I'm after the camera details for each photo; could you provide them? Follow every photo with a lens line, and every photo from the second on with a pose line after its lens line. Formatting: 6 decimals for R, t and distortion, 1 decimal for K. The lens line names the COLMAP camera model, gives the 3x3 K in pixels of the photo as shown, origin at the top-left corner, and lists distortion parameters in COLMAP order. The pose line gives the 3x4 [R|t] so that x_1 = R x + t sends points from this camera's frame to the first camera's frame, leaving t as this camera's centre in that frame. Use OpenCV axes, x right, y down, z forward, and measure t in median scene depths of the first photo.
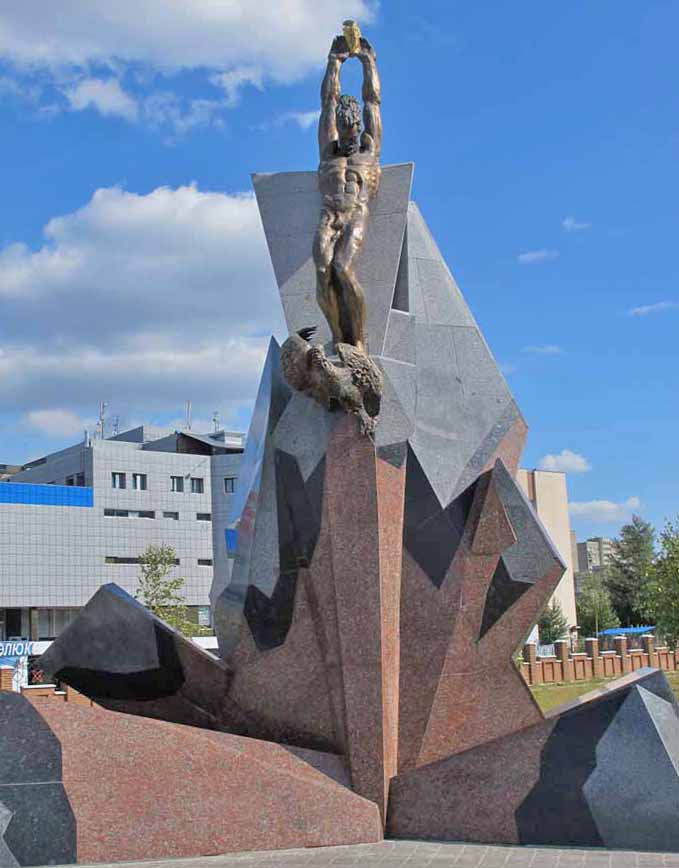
lens RADIAL K [[1149.0, 0, 338.9], [0, 1149.0, 434.1], [0, 0, 1]] dist [-0.077126, 0.000000]
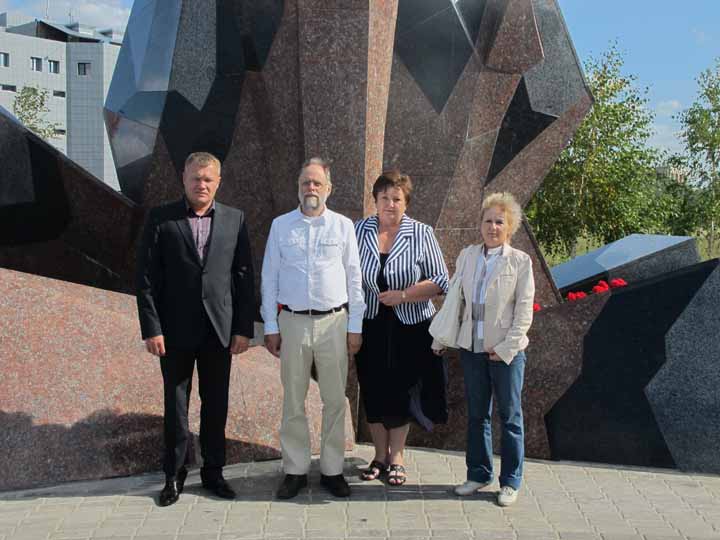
lens RADIAL K [[858.7, 0, 360.6], [0, 858.7, 268.5], [0, 0, 1]] dist [-0.071094, 0.000000]
pose [[0.972163, 0.038453, 0.231128, -0.084382], [-0.093589, 0.968060, 0.232595, 0.108206], [-0.214802, -0.247751, 0.944711, 0.468359]]
